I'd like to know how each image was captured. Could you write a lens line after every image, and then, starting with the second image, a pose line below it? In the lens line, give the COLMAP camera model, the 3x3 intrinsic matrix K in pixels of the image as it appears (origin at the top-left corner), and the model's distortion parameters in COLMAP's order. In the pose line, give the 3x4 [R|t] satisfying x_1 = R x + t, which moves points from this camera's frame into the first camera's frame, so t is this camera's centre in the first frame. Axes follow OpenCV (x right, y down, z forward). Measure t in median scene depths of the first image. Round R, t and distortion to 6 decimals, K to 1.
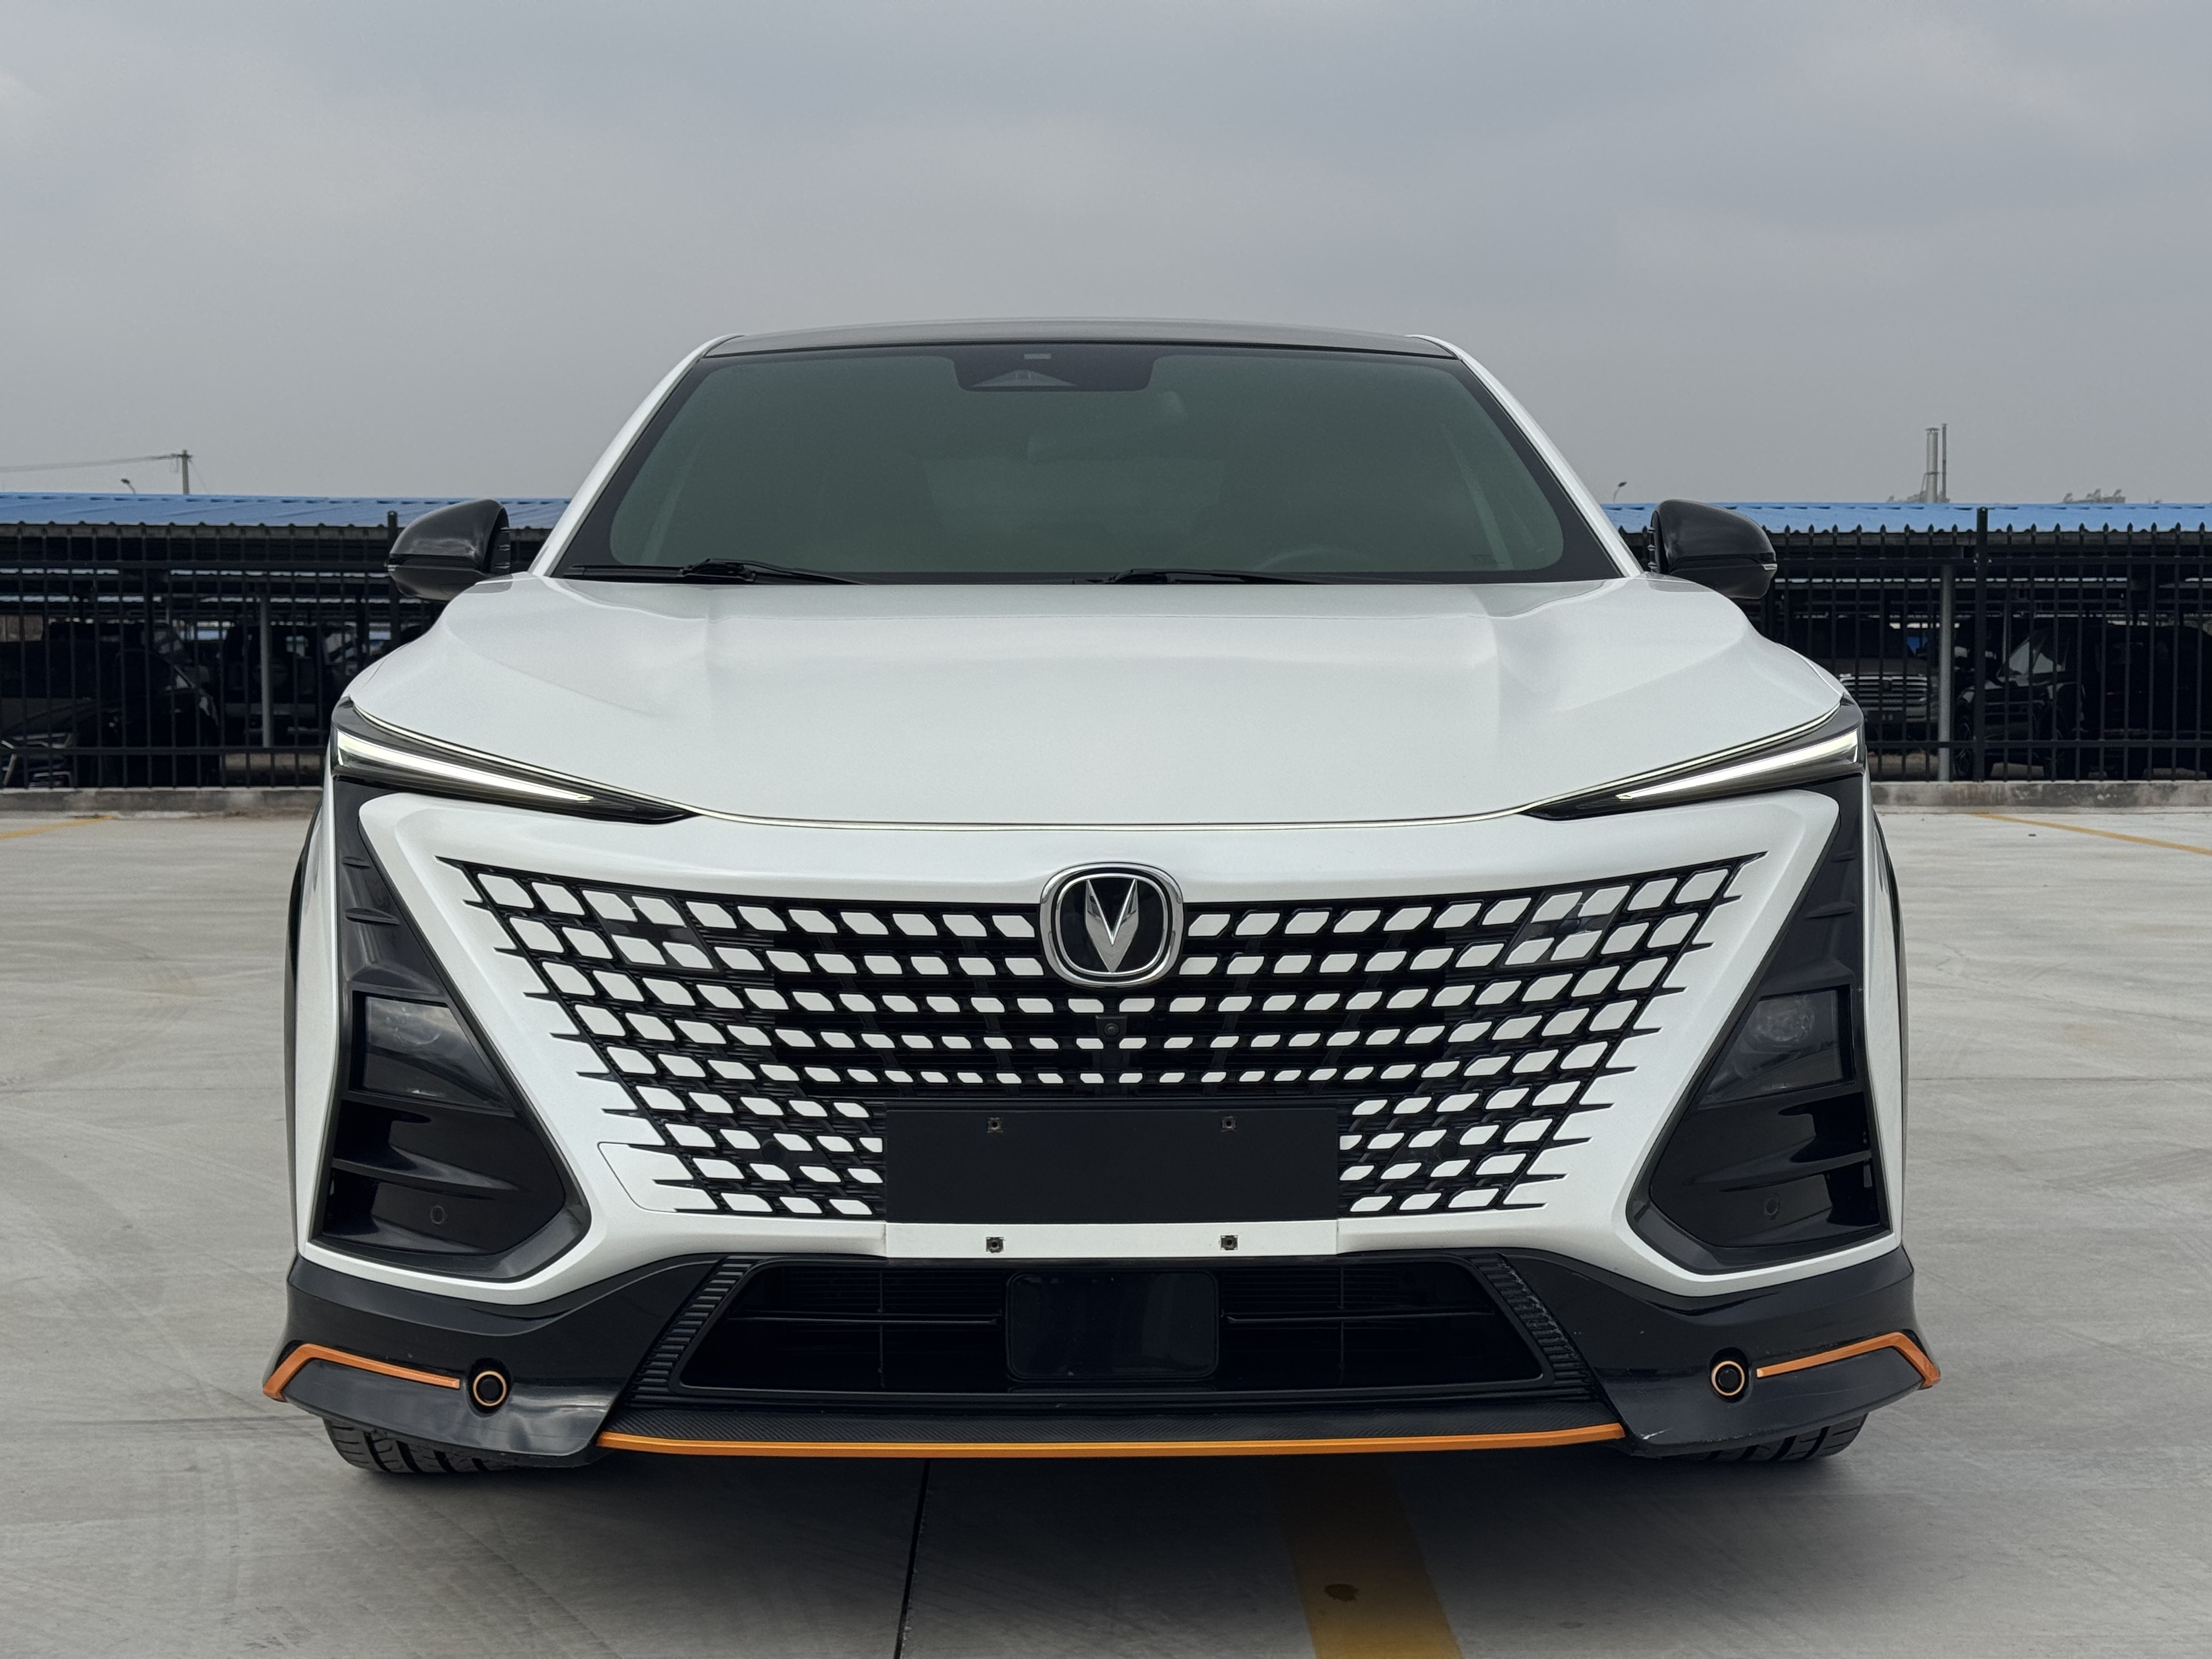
lens RADIAL K [[3043.7, 0, 1106.0], [0, 3043.7, 829.5], [0, 0, 1]] dist [0.147803, -0.022552]
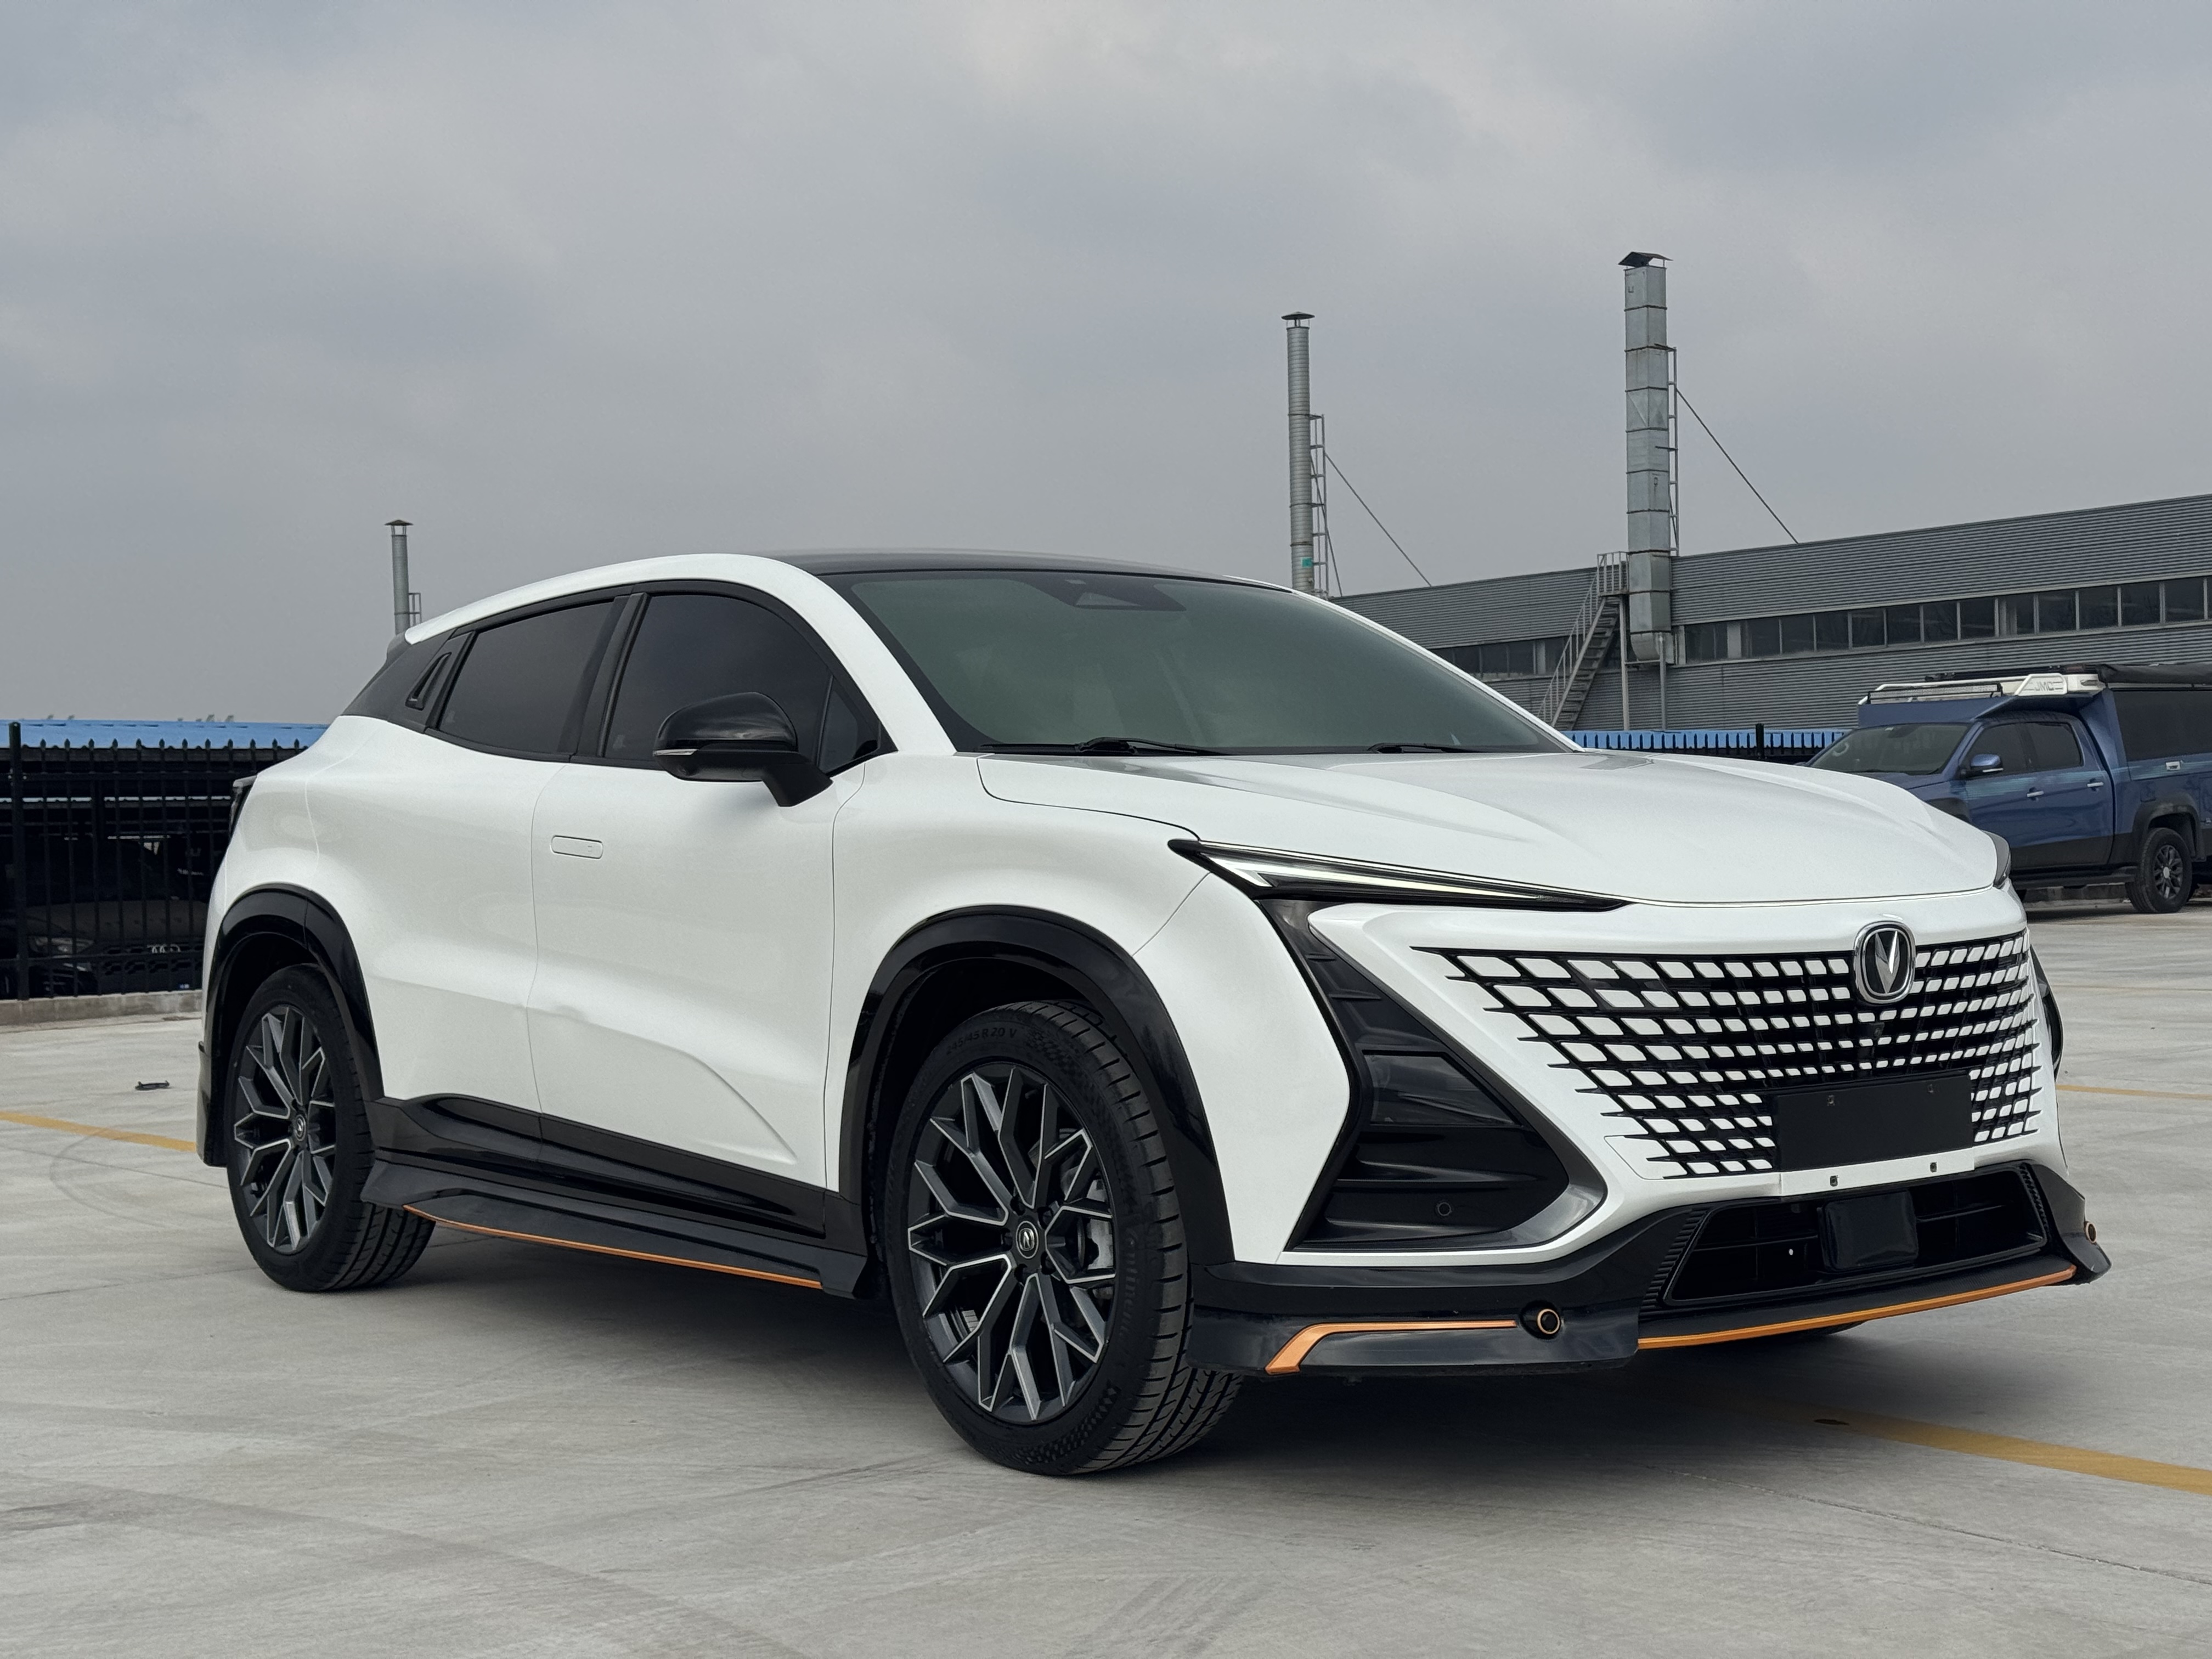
lens RADIAL K [[3043.7, 0, 1106.0], [0, 3043.7, 829.5], [0, 0, 1]] dist [0.147803, -0.022552]
pose [[0.803424, -0.021134, 0.595032, -1.199799], [0.063378, 0.996728, -0.050172, 0.017221], [-0.592025, 0.078021, 0.802134, -0.009825]]
